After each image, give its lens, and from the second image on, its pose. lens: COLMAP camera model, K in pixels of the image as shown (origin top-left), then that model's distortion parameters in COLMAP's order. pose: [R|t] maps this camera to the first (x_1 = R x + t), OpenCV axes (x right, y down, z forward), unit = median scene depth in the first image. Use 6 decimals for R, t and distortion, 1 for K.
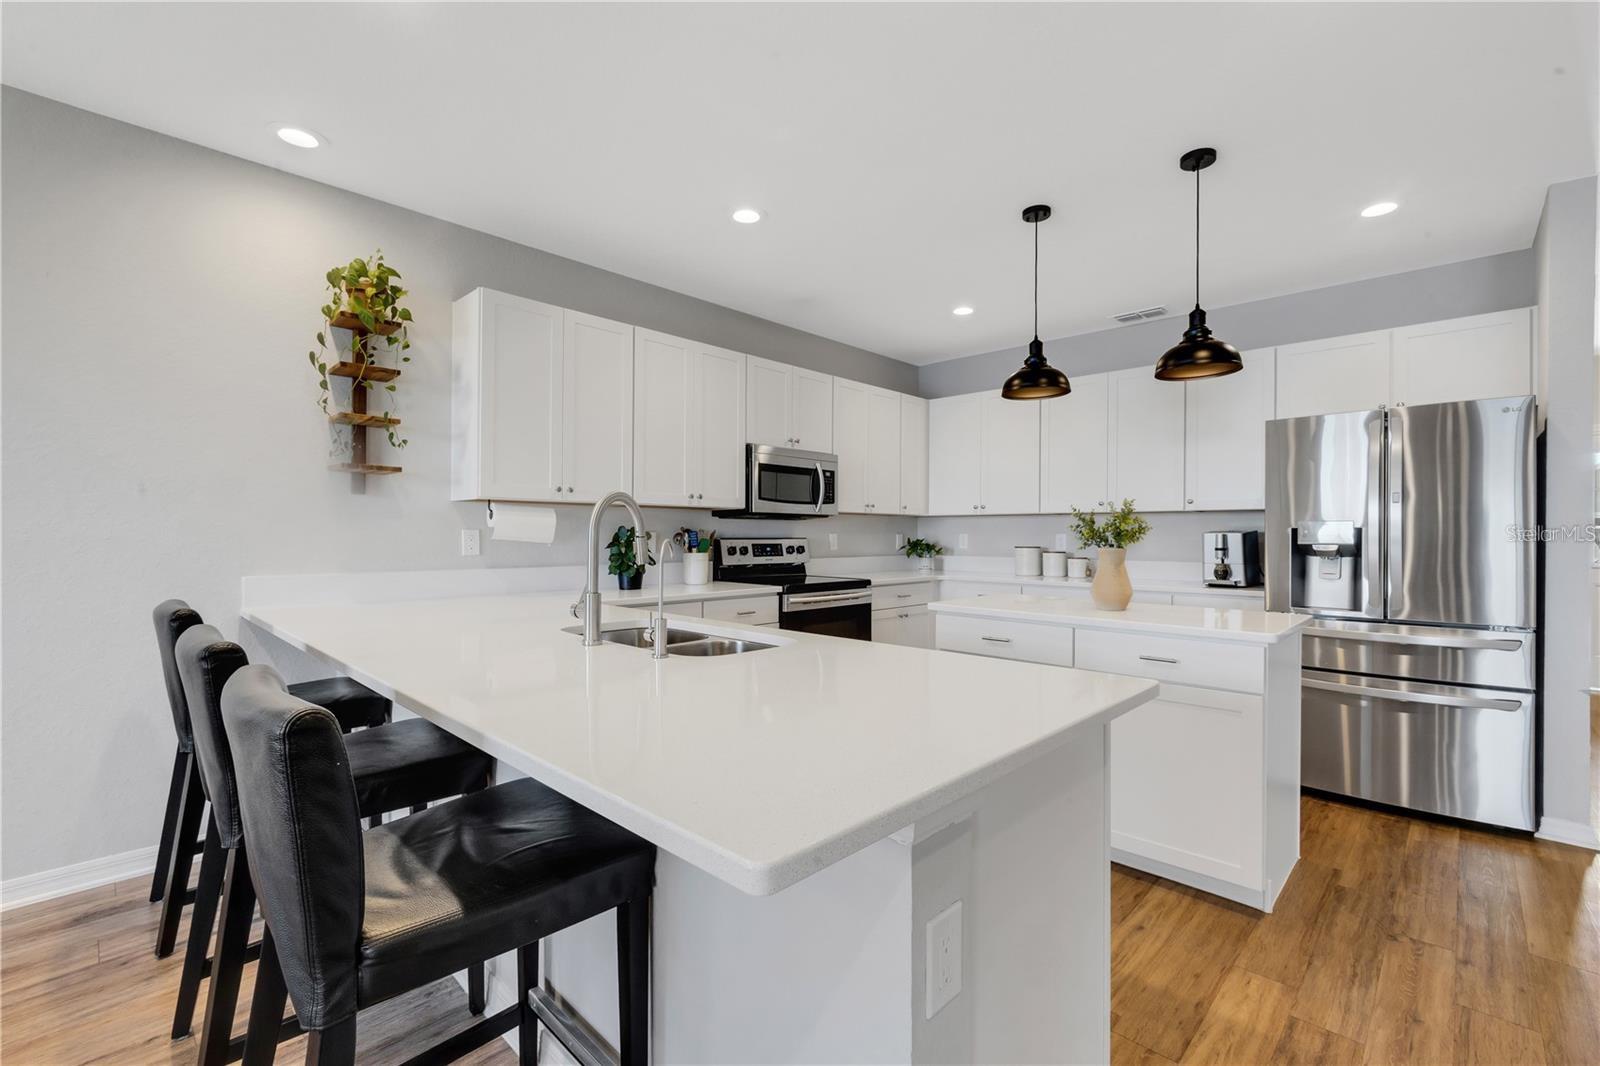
lens RADIAL K [[684.9, 0, 800.8], [0, 684.9, 532.7], [0, 0, 1]] dist [-0.001342, -0.000270]
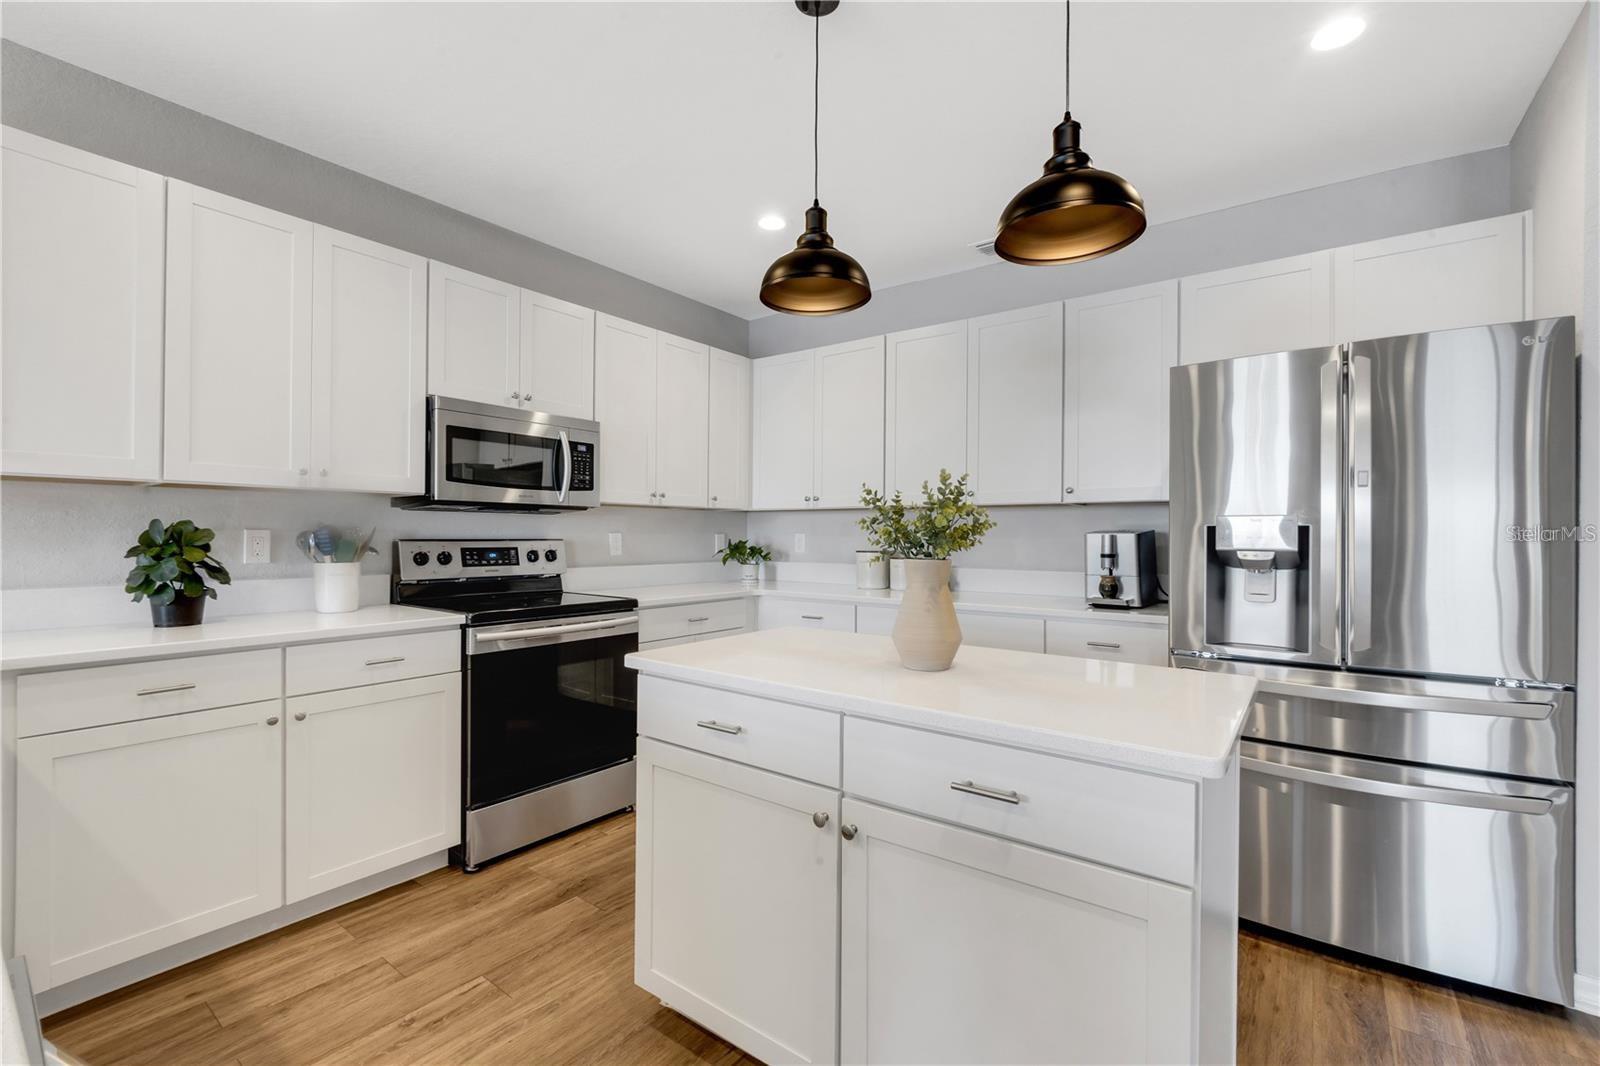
lens RADIAL K [[684.9, 0, 796.8], [0, 684.9, 532.9], [0, 0, 1]] dist [-0.001342, -0.000270]
pose [[0.992577, 0.002047, 0.121599, 0.198311], [-0.002101, 0.999998, 0.000317, 0.000509], [-0.121598, -0.000570, 0.992579, 0.321297]]
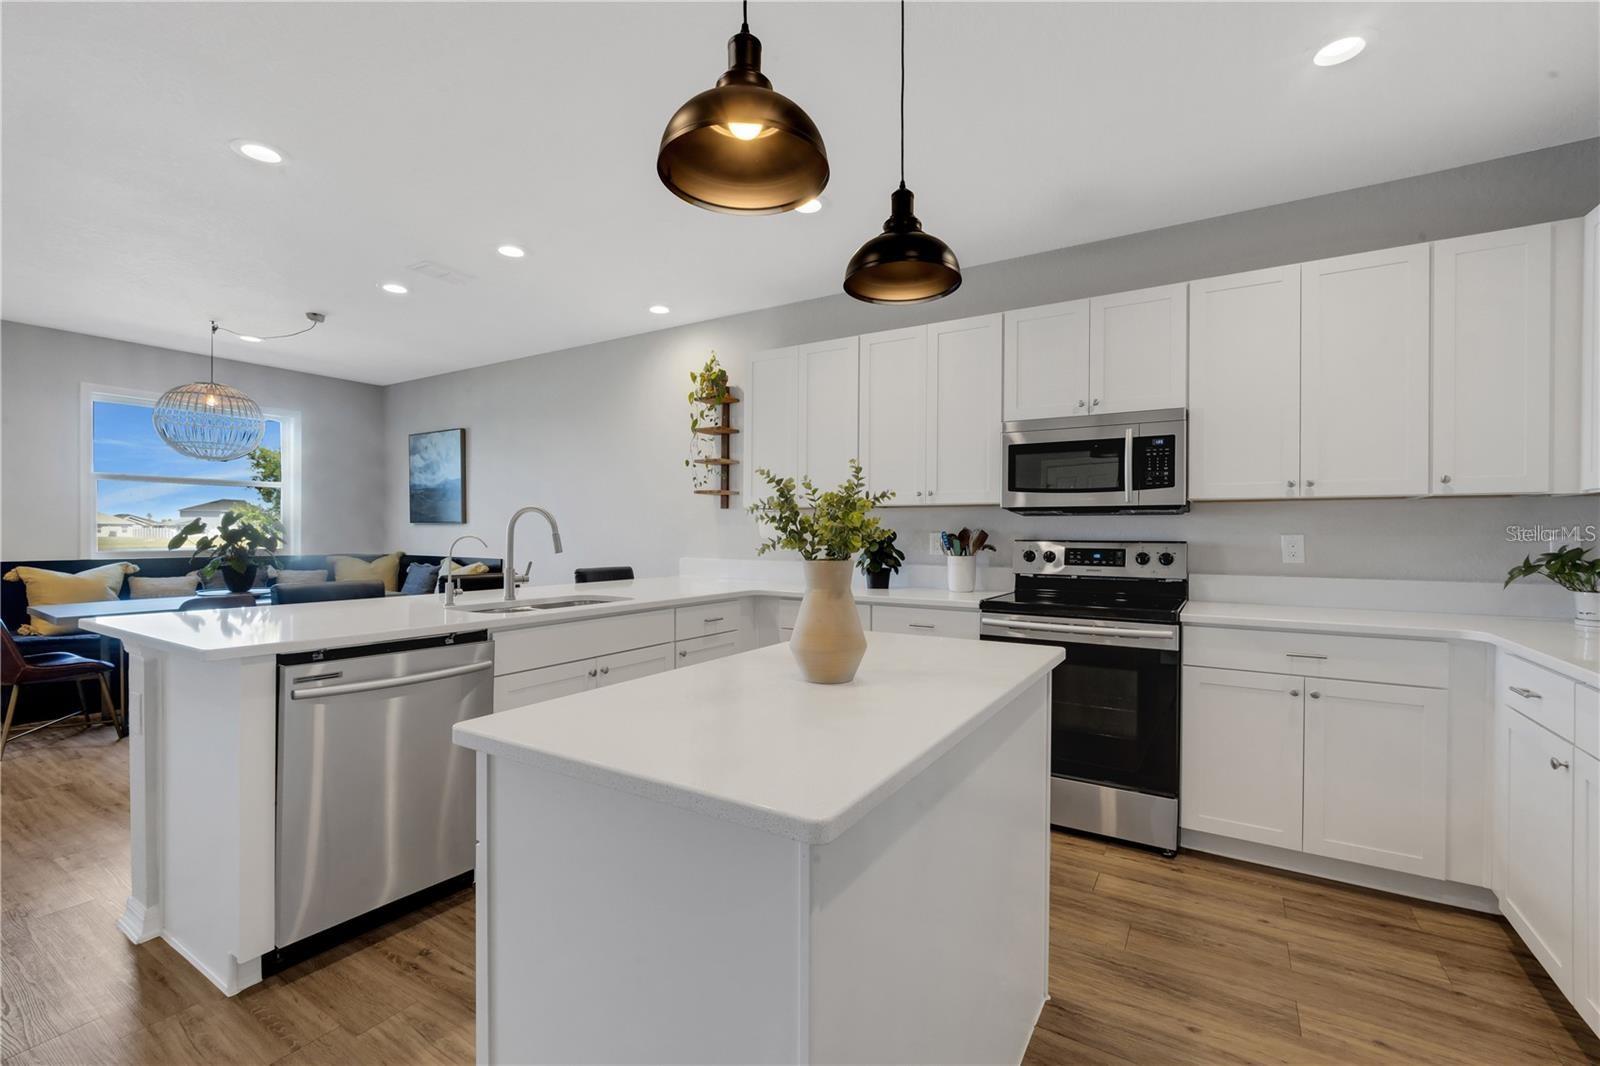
lens RADIAL K [[684.9, 0, 803.9], [0, 684.9, 534.3], [0, 0, 1]] dist [-0.001342, -0.000270]
pose [[0.221072, -0.003072, -0.975253, 0.679350], [-0.002726, 0.999989, -0.003768, 0.005157], [0.975254, 0.003491, 0.221061, 0.616199]]
